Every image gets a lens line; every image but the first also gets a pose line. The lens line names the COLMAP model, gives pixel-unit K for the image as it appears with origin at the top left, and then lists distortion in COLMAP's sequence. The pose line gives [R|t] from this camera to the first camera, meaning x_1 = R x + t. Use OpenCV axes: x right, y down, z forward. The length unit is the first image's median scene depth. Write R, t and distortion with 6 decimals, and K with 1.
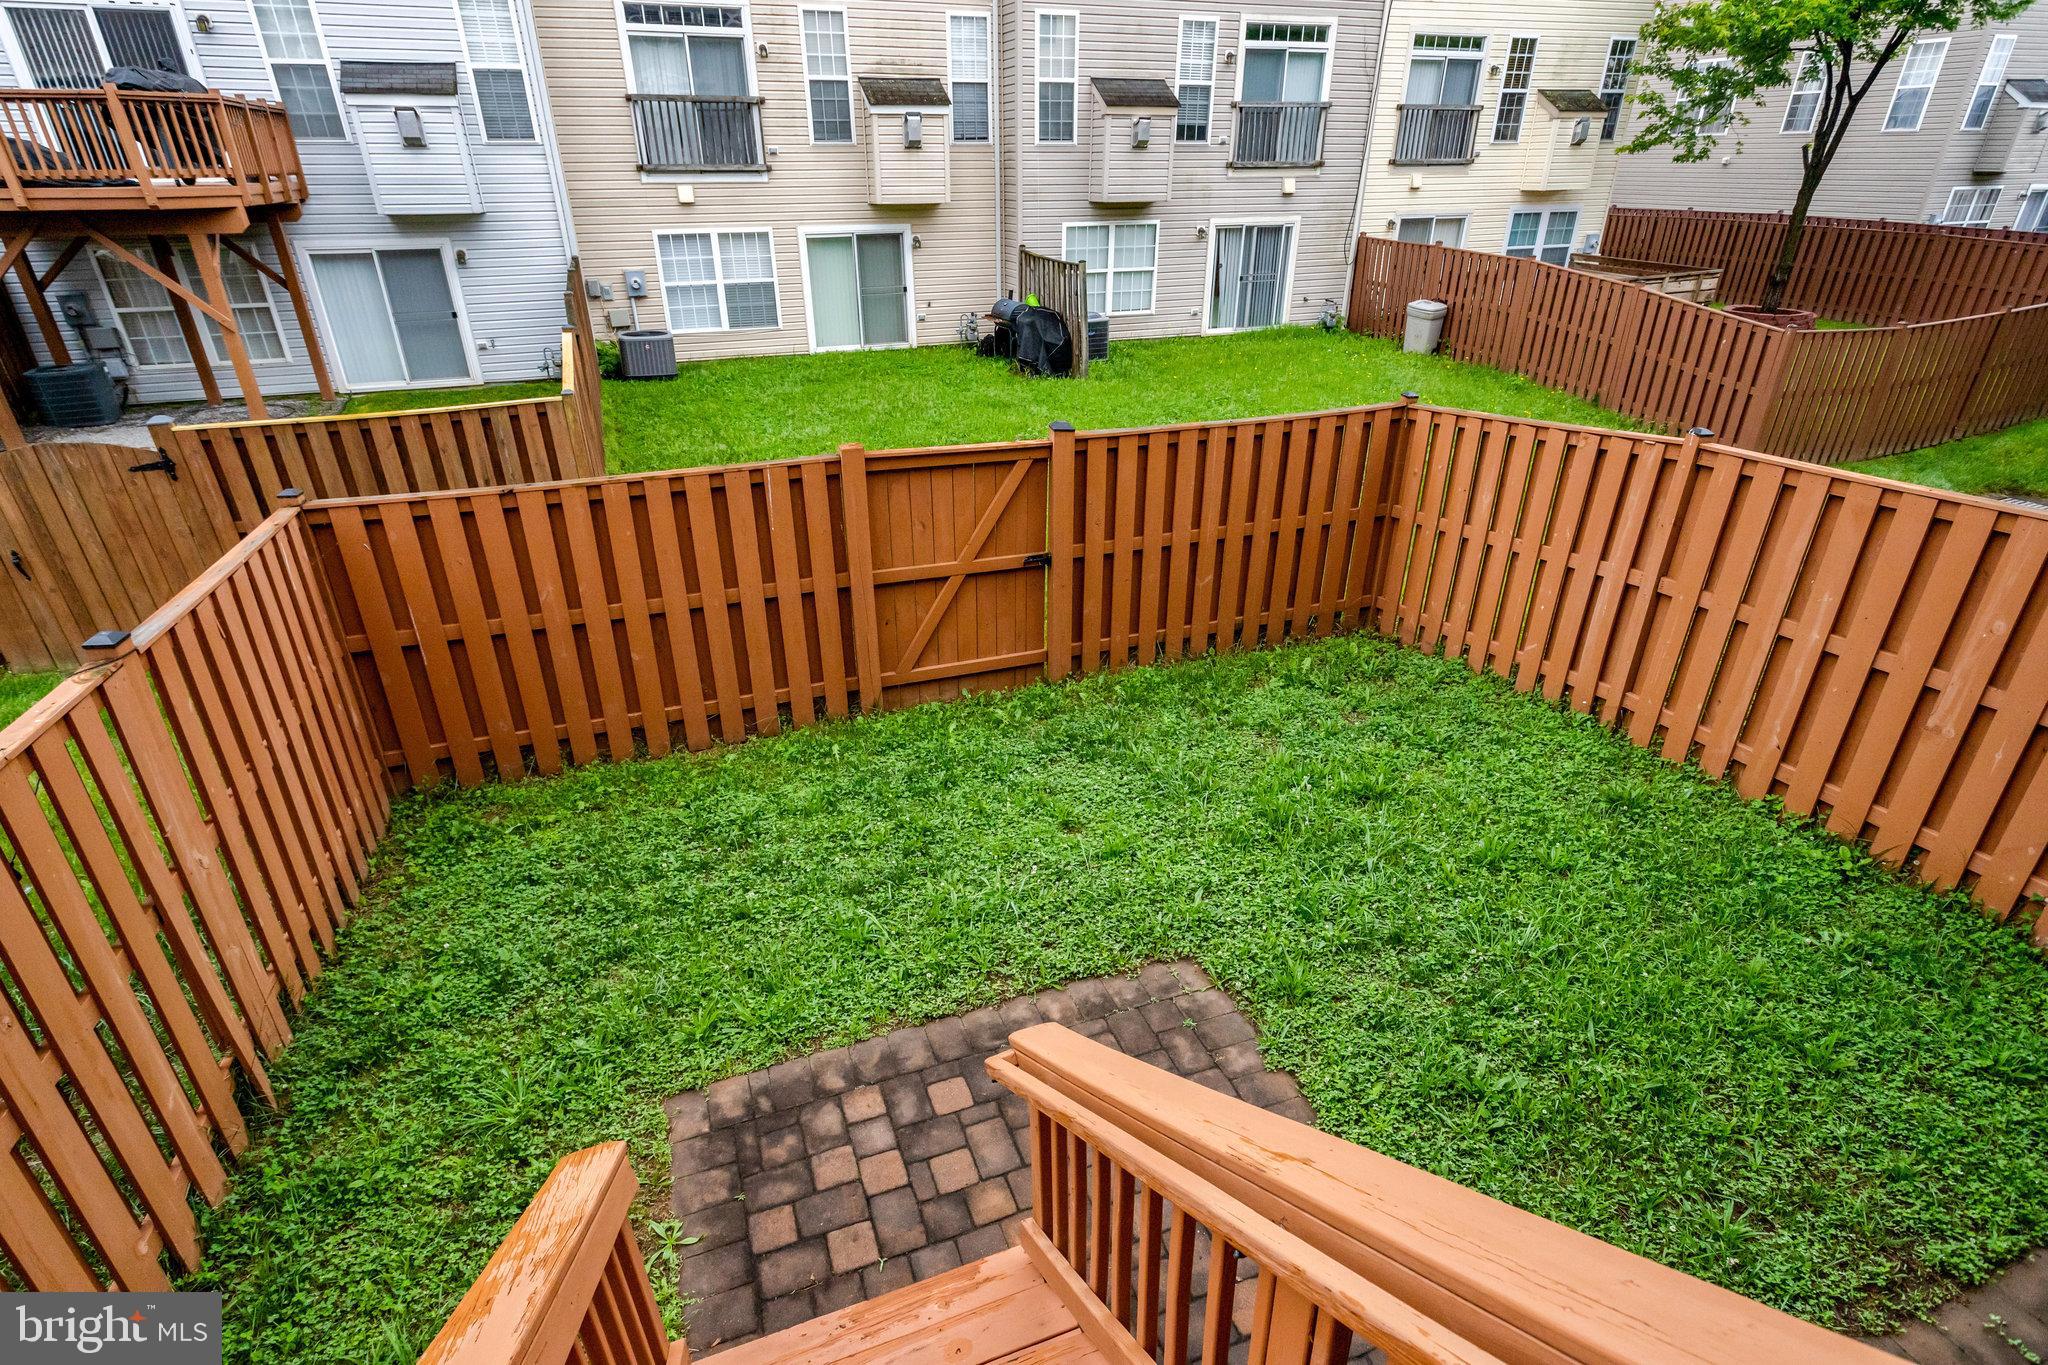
lens RADIAL K [[1028.5, 0, 1024.0], [0, 1028.5, 682.5], [0, 0, 1]] dist [-0.000274, -0.000018]
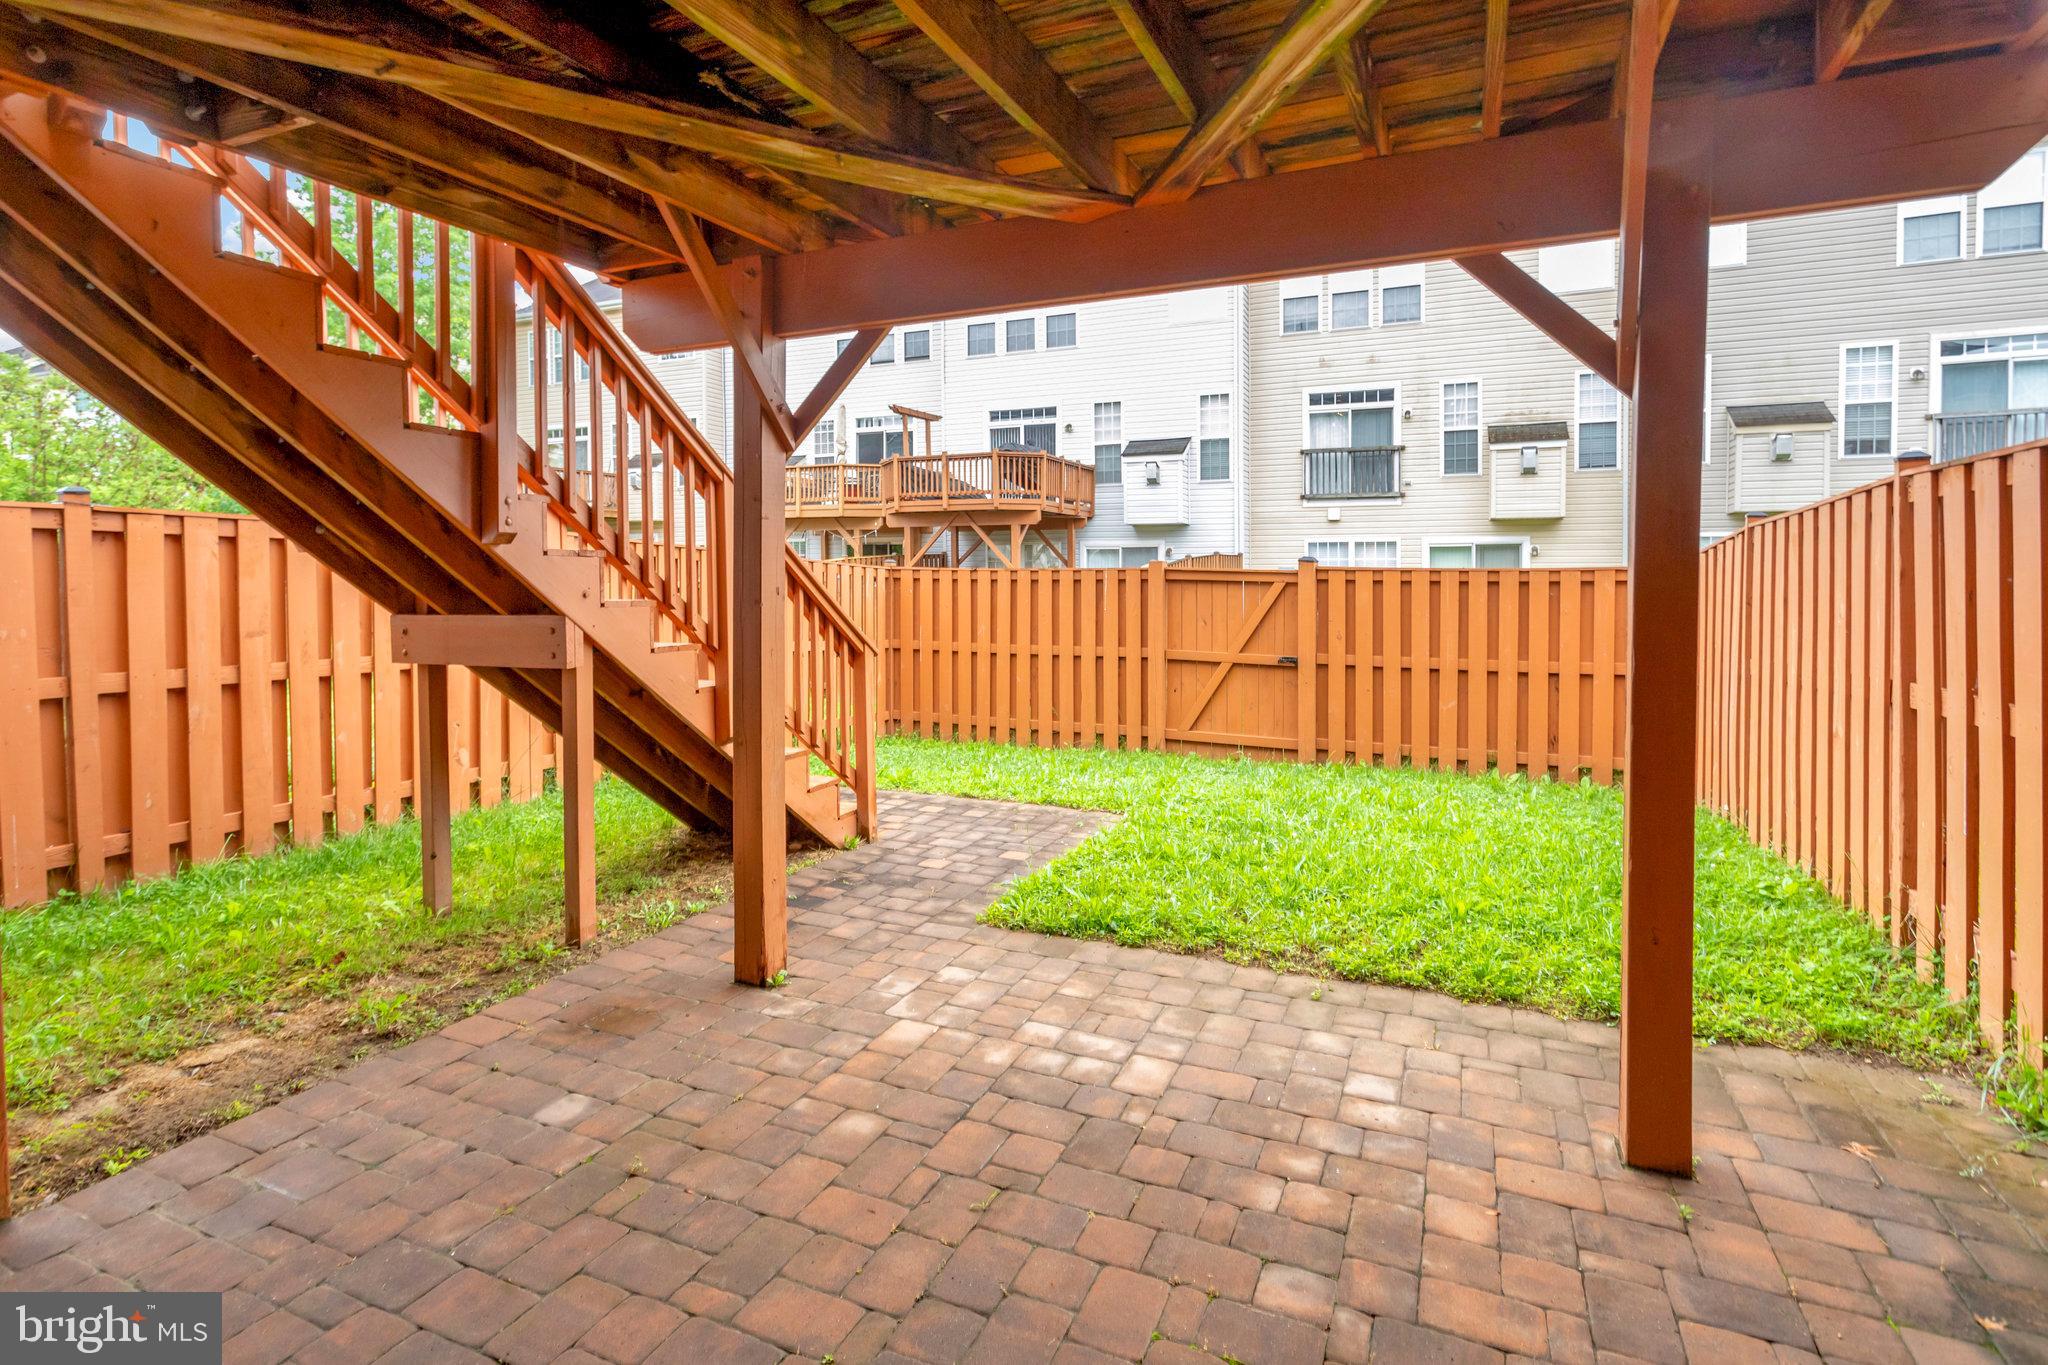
lens RADIAL K [[997.1, 0, 1022.2], [0, 997.1, 578.5], [0, 0, 1]] dist [0.000667, 0.000251]
pose [[0.714791, 0.007801, -0.699295, 0.290596], [-0.315656, 0.895884, -0.312656, 0.128805], [0.624048, 0.444220, 0.642832, -0.033120]]
